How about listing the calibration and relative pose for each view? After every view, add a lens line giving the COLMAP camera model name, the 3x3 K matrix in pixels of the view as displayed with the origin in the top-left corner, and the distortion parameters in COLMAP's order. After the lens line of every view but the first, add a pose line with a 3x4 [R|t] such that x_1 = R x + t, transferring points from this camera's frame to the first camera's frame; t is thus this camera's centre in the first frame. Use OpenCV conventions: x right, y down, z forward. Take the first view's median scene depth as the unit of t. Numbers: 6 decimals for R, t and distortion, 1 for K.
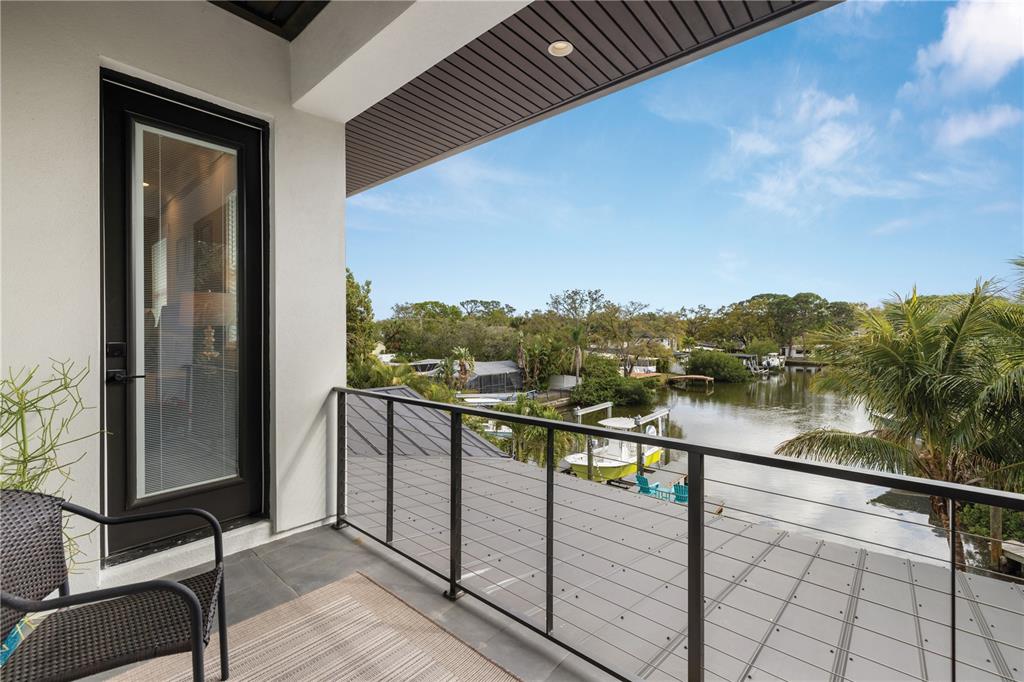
lens RADIAL K [[434.3, 0, 513.7], [0, 434.3, 335.7], [0, 0, 1]] dist [-0.001279, -0.000367]
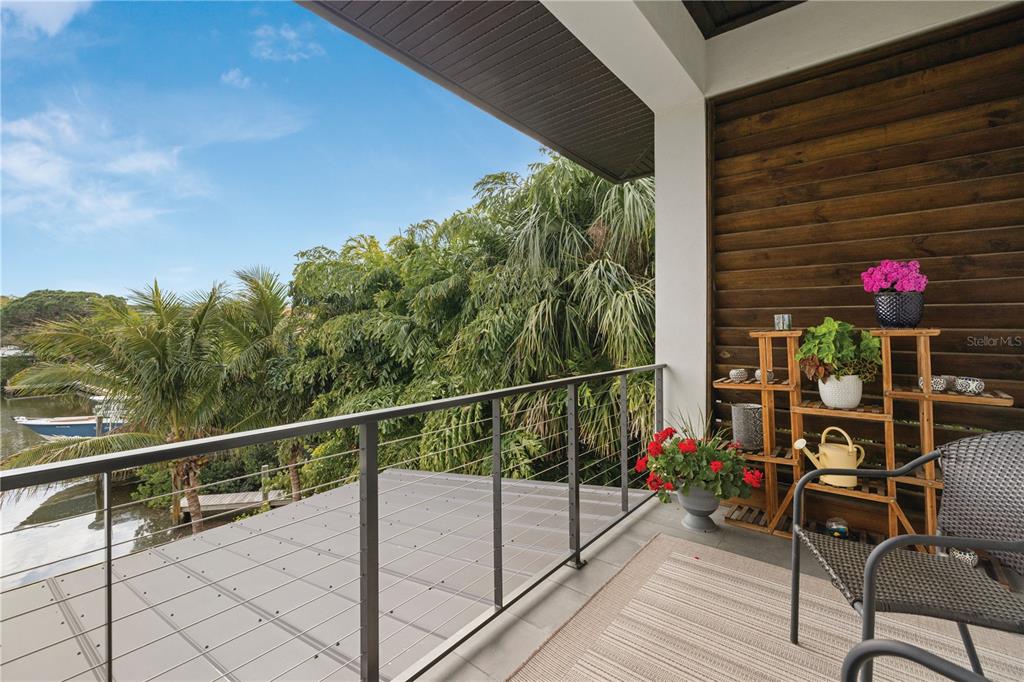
lens RADIAL K [[434.3, 0, 513.7], [0, 434.3, 335.7], [0, 0, 1]] dist [-0.001279, -0.000367]
pose [[-0.042398, -0.013569, 0.999009, -0.181230], [0.007847, 0.999872, 0.013914, 0.011220], [-0.999070, 0.008429, -0.042286, 0.194924]]
